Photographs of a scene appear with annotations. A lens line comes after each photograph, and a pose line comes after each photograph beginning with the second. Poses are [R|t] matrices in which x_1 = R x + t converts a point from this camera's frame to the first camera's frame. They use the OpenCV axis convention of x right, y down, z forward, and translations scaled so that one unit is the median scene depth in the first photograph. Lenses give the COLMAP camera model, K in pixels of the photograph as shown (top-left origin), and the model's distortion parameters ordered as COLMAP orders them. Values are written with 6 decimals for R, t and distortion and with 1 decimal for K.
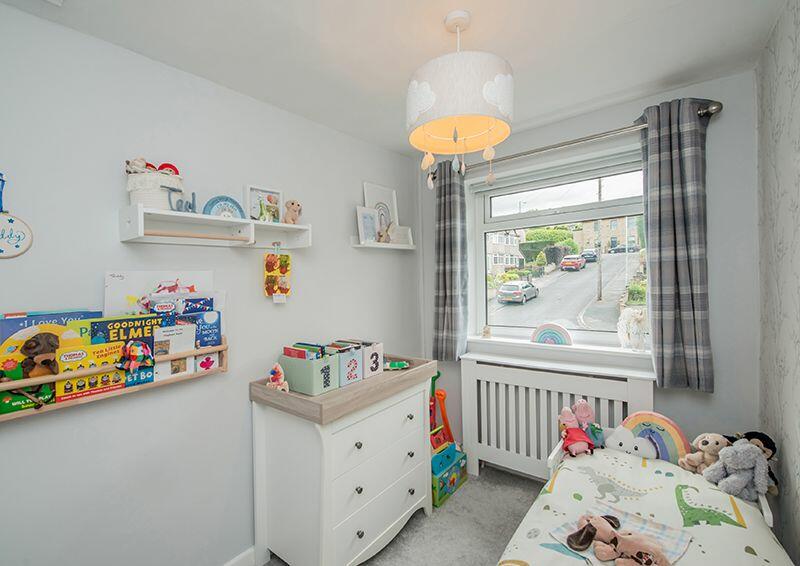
lens RADIAL K [[368.1, 0, 388.9], [0, 368.1, 278.9], [0, 0, 1]] dist [-0.000023, -0.000319]
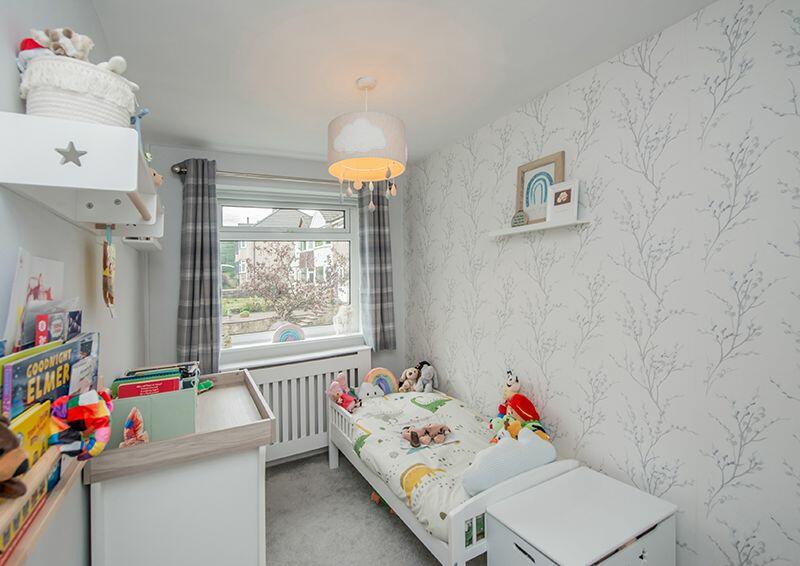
lens RADIAL K [[368.1, 0, 388.9], [0, 368.1, 278.9], [0, 0, 1]] dist [-0.000023, -0.000319]
pose [[0.406422, 0.020067, 0.913465, -0.712309], [0.028907, 0.998976, -0.034807, 0.036613], [-0.913228, 0.040552, 0.405426, 0.298804]]
